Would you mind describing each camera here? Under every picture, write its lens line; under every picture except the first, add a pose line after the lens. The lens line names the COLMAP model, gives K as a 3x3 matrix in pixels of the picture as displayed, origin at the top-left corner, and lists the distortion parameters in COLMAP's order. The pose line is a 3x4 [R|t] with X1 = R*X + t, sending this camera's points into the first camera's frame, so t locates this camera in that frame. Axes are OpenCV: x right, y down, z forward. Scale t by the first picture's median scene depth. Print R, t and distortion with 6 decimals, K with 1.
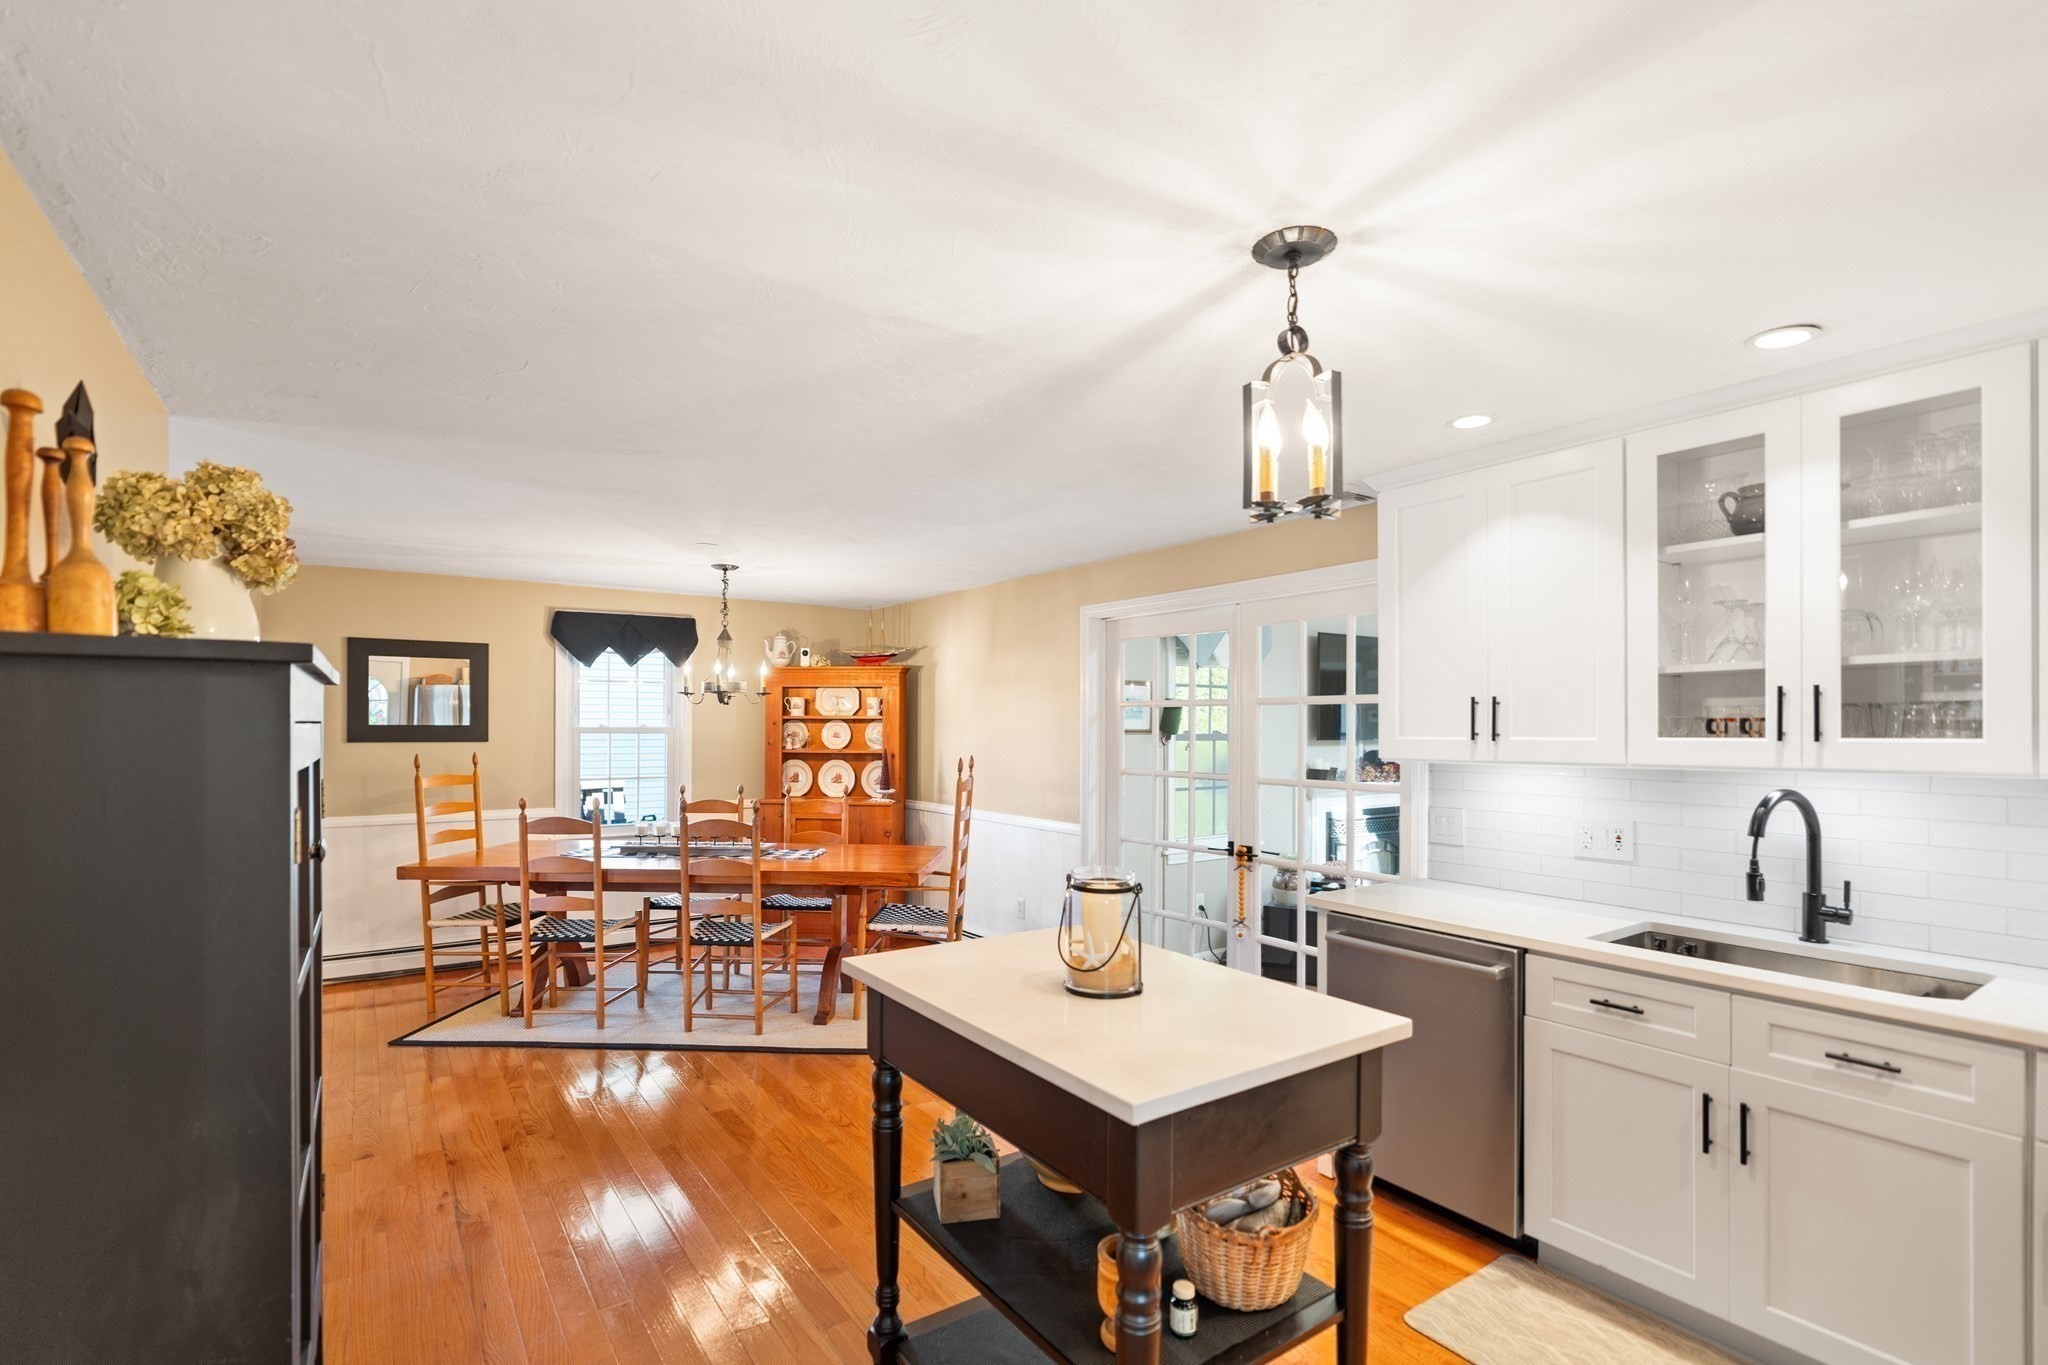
lens RADIAL K [[940.8, 0, 1016.7], [0, 940.8, 730.2], [0, 0, 1]] dist [-0.007246, 0.001445]
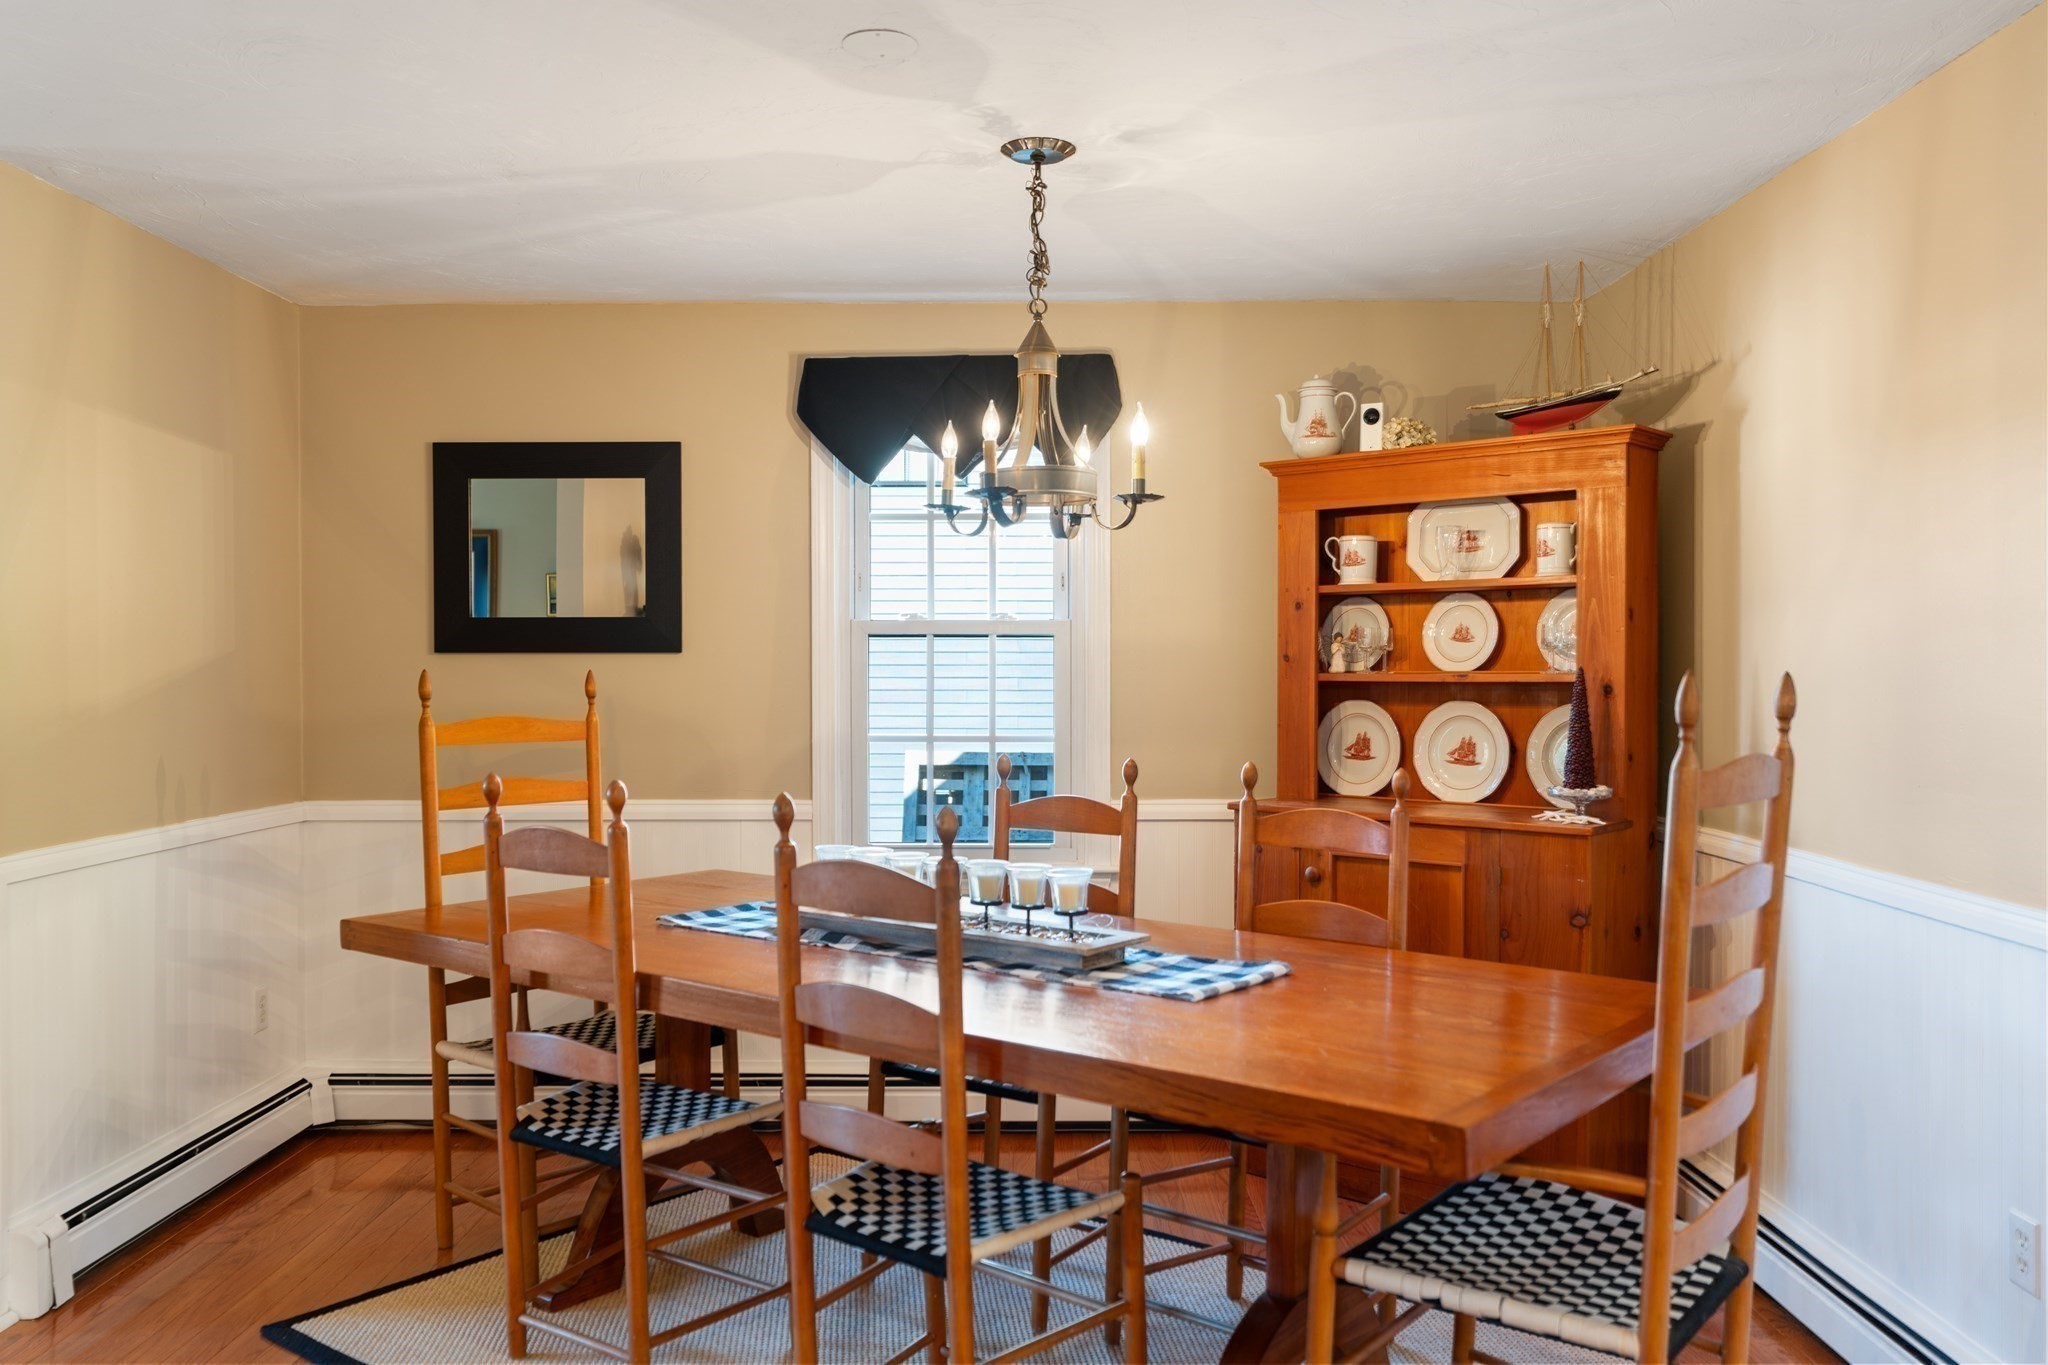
lens RADIAL K [[1611.5, 0, 1021.2], [0, 1611.5, 682.9], [0, 0, 1]] dist [-0.015399, -0.002146]
pose [[0.816423, 0.001995, -0.577450, 0.031496], [0.002604, 0.999971, 0.007135, 0.019467], [0.577448, -0.007329, 0.816395, 0.394430]]
